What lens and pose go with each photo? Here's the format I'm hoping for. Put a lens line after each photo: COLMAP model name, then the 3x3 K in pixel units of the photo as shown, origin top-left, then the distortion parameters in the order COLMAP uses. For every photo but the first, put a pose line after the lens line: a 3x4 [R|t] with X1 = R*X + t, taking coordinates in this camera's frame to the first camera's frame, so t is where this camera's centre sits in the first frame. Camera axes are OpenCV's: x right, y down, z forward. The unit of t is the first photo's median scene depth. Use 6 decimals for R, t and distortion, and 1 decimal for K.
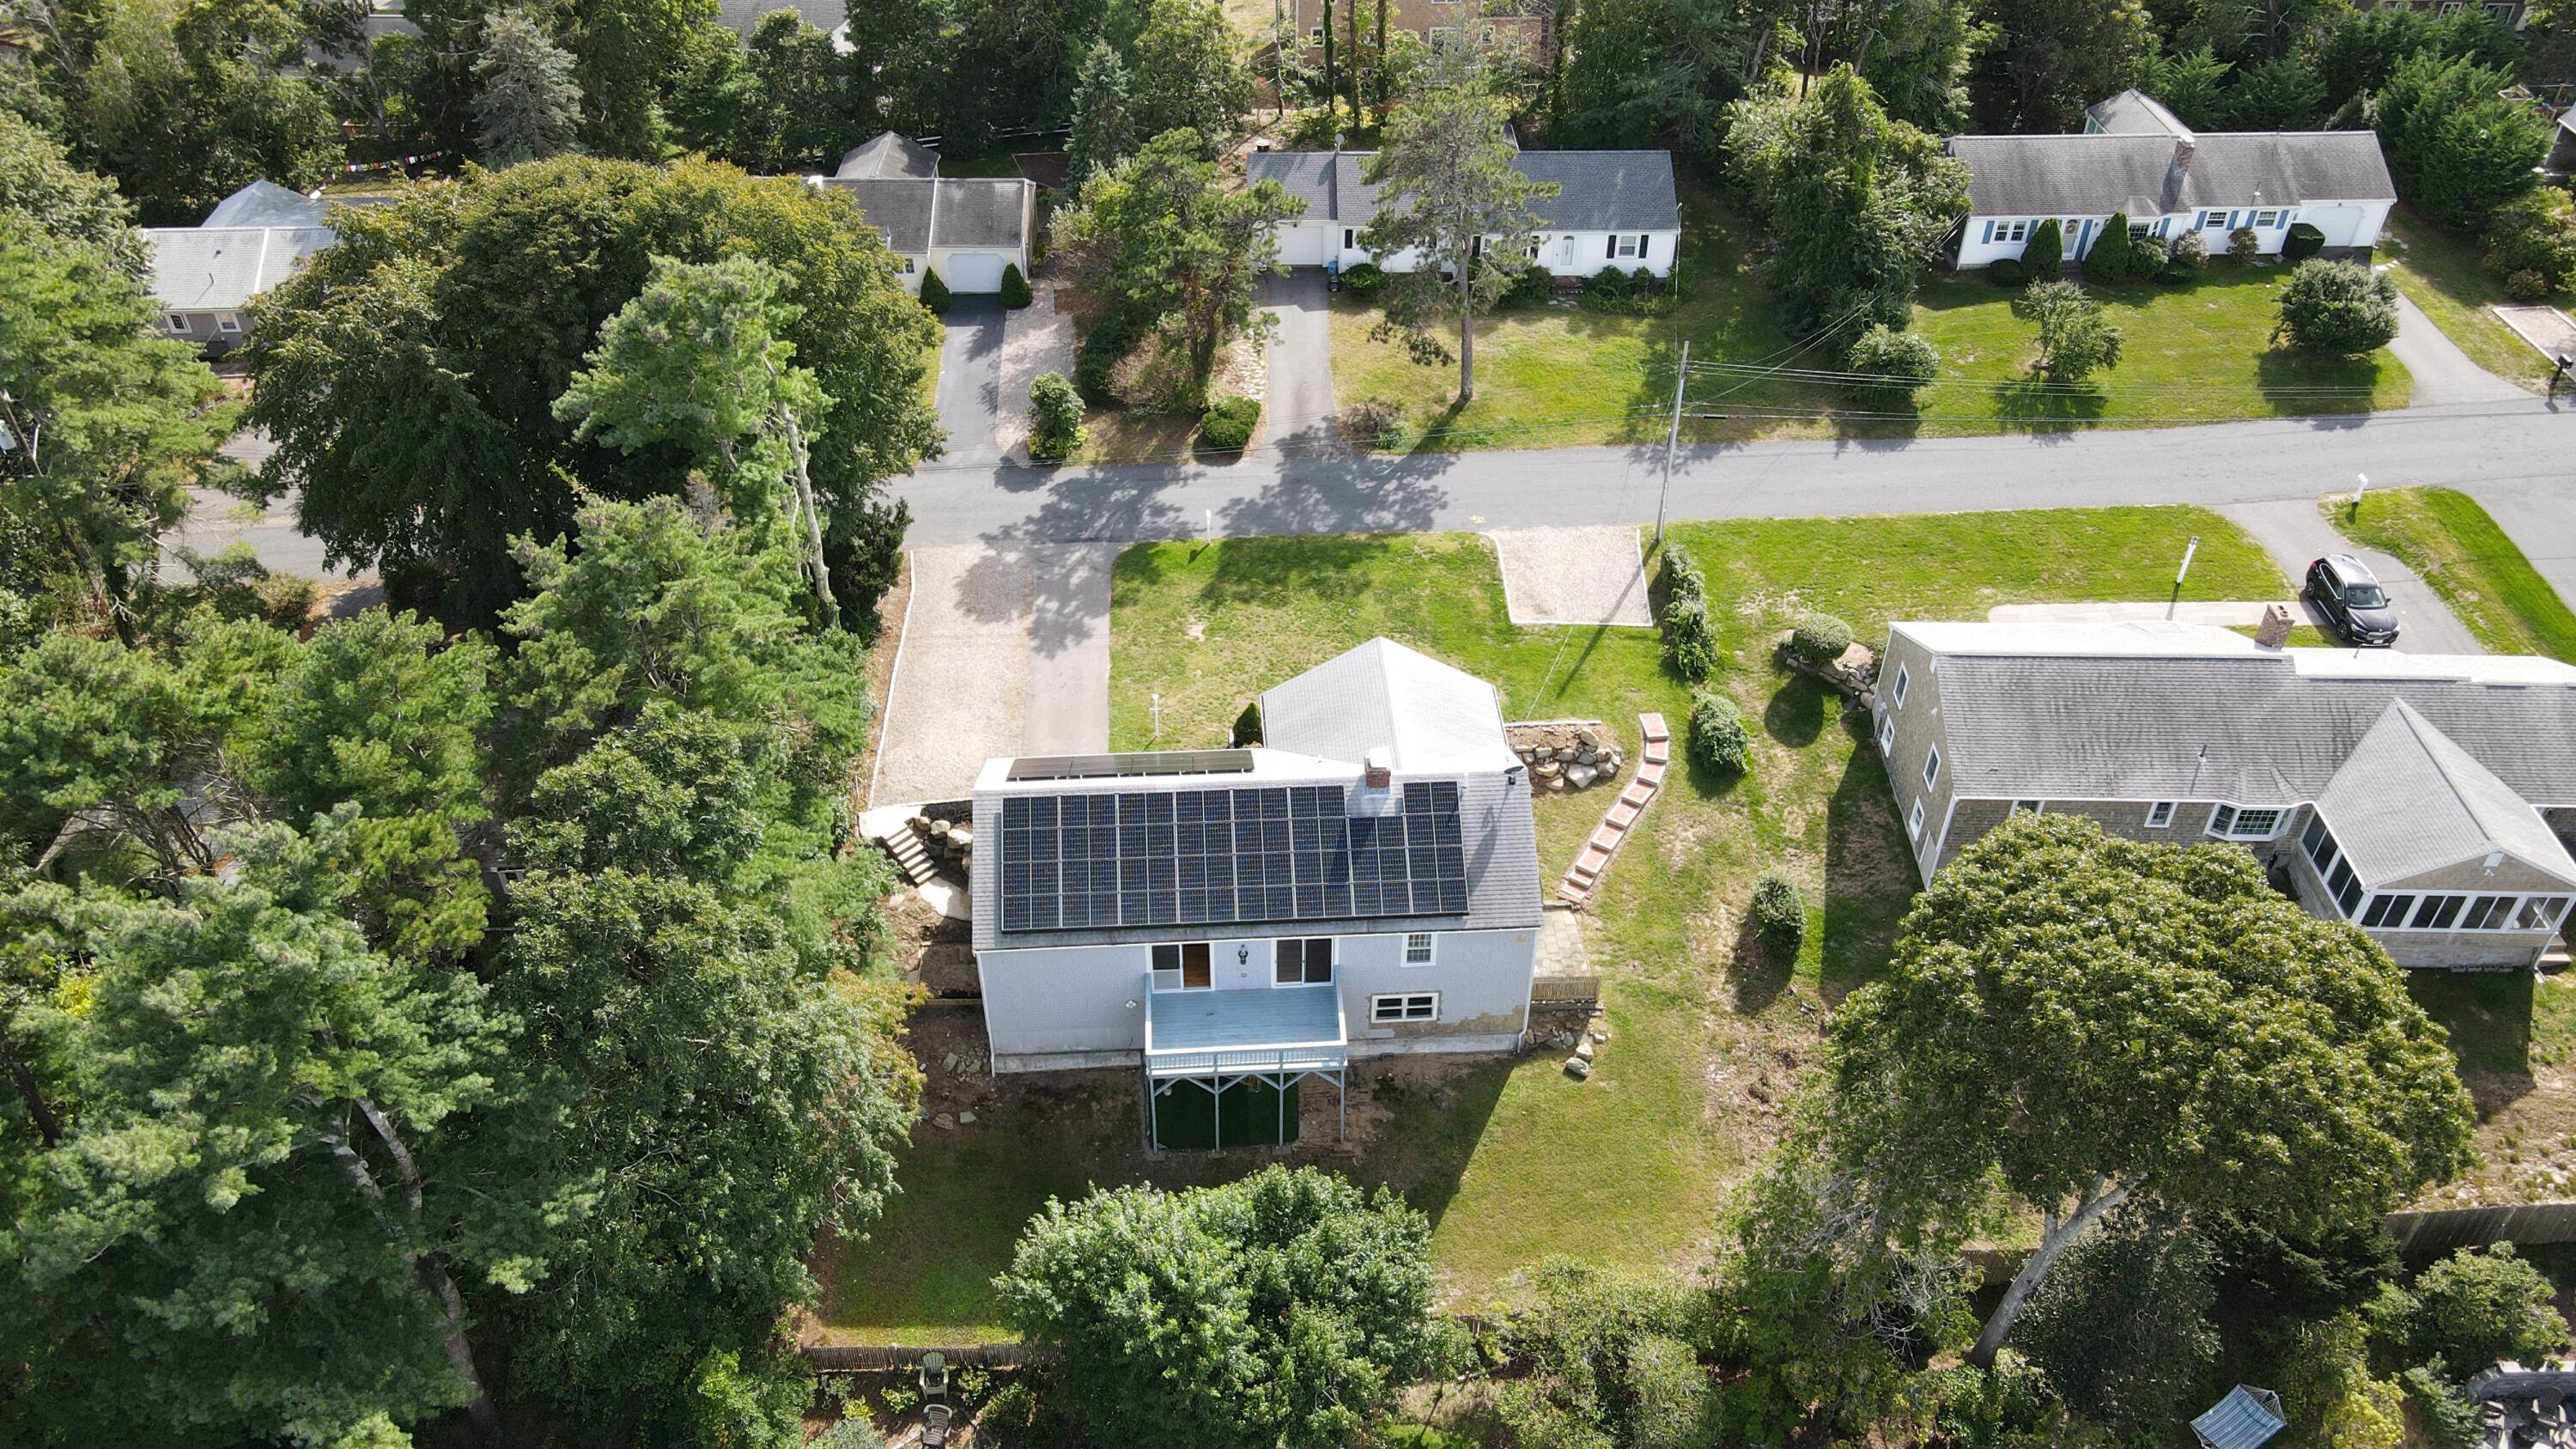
lens RADIAL K [[1912.1, 0, 1282.9], [0, 1912.1, 726.5], [0, 0, 1]] dist [0.000318, 0.006099]
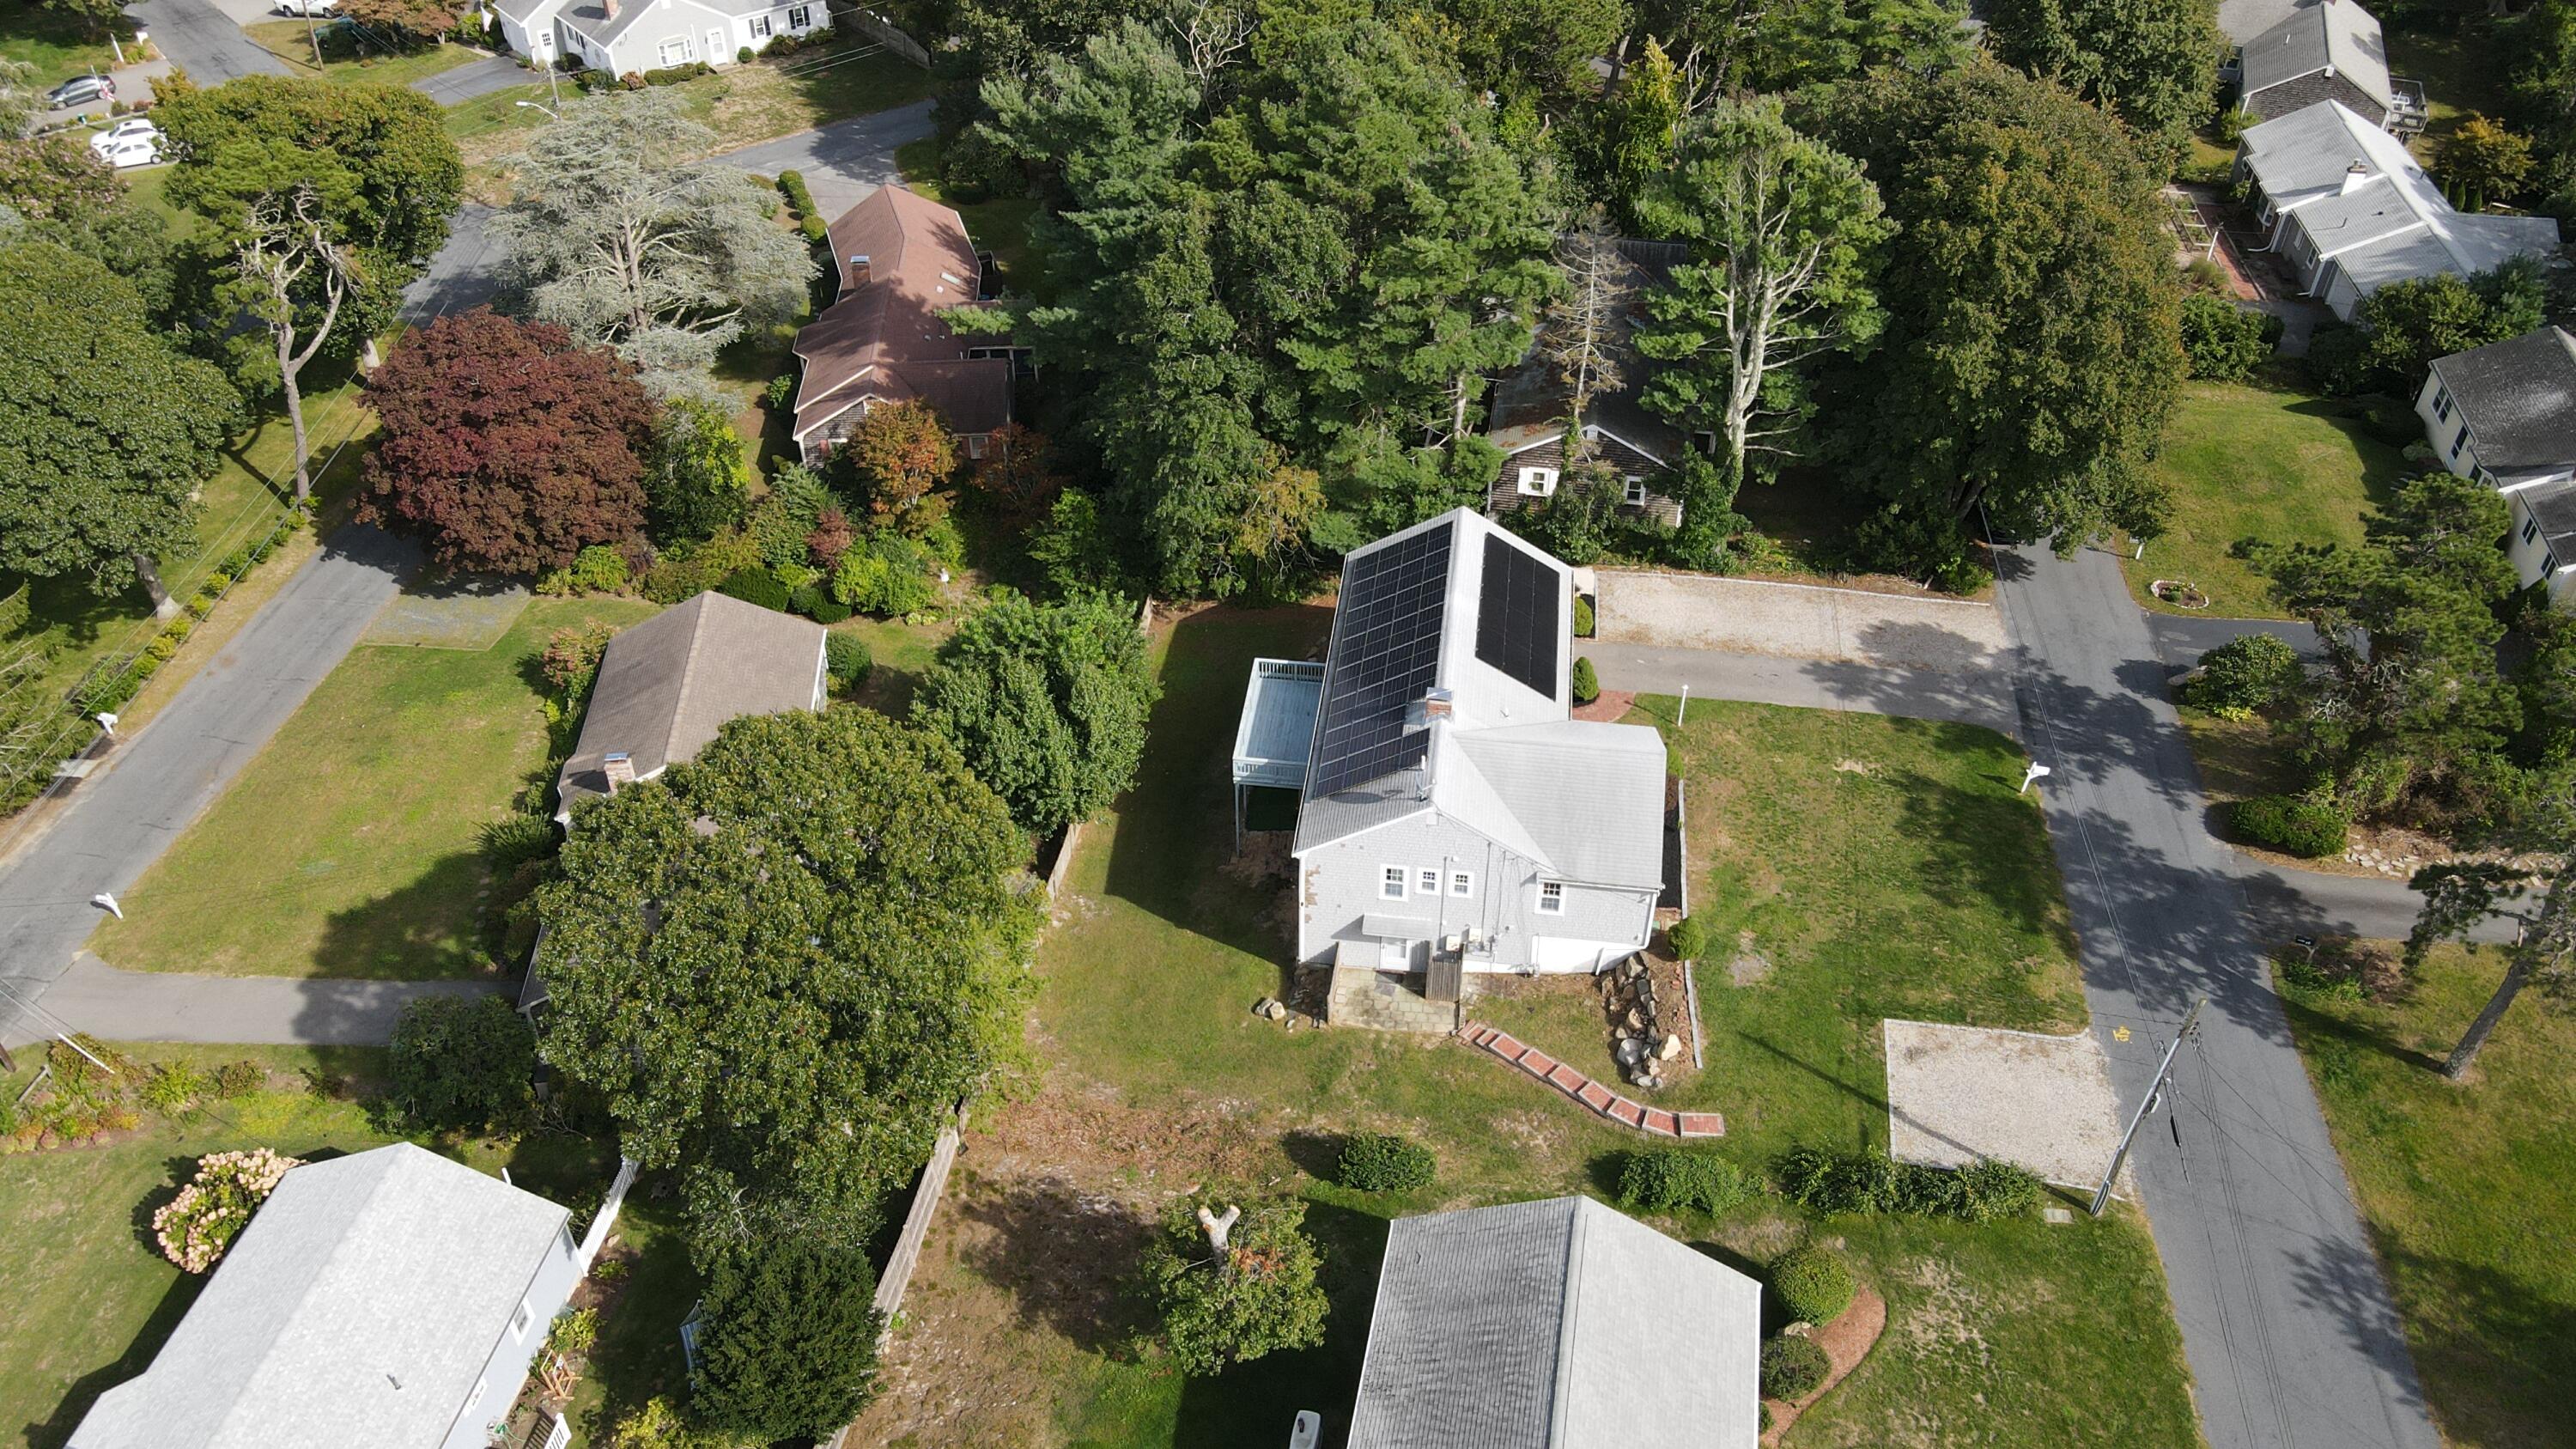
lens RADIAL K [[1912.1, 0, 1282.9], [0, 1912.1, 726.5], [0, 0, 1]] dist [0.000318, 0.006099]
pose [[-0.187268, 0.622151, -0.760170, 0.757372], [-0.632206, 0.515954, 0.578020, -0.455762], [0.751829, 0.588828, 0.296706, 0.537534]]
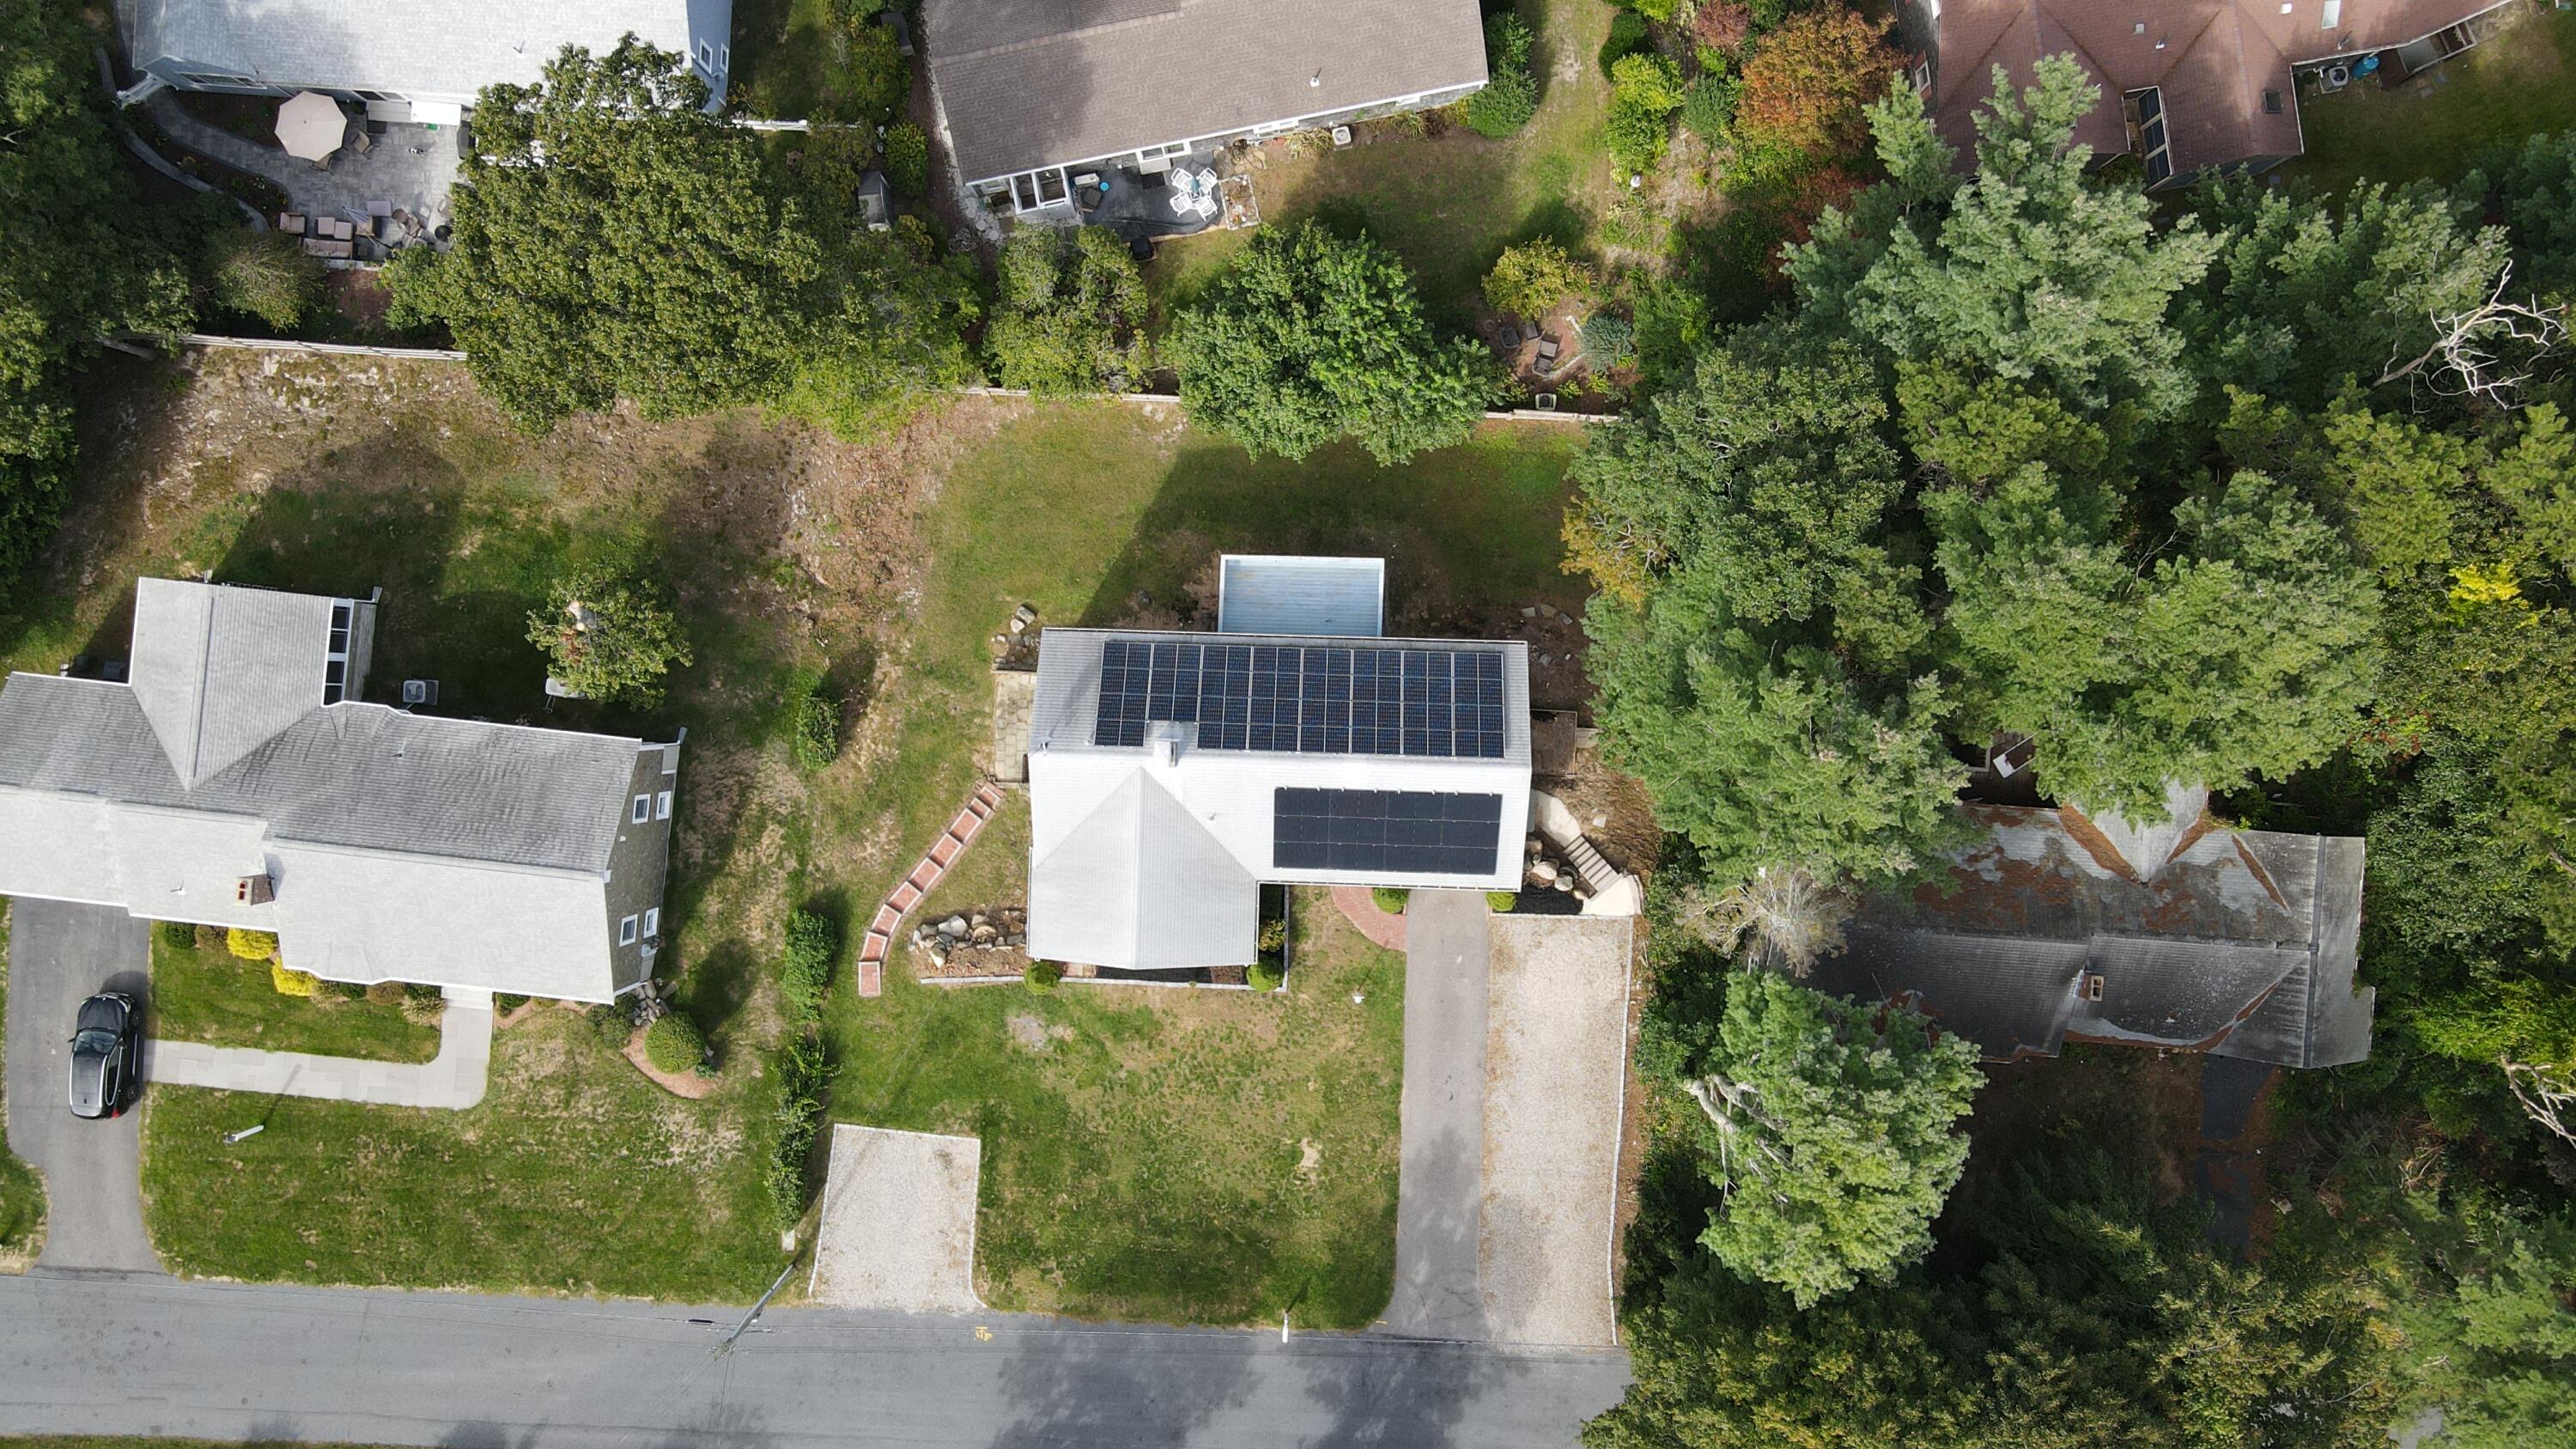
lens RADIAL K [[1912.1, 0, 1282.9], [0, 1912.1, 726.5], [0, 0, 1]] dist [0.000318, 0.006099]
pose [[-0.995647, -0.091632, 0.017069, -0.030439], [0.072410, -0.645085, 0.760673, -0.686013], [-0.058691, 0.758597, 0.648911, 0.232209]]
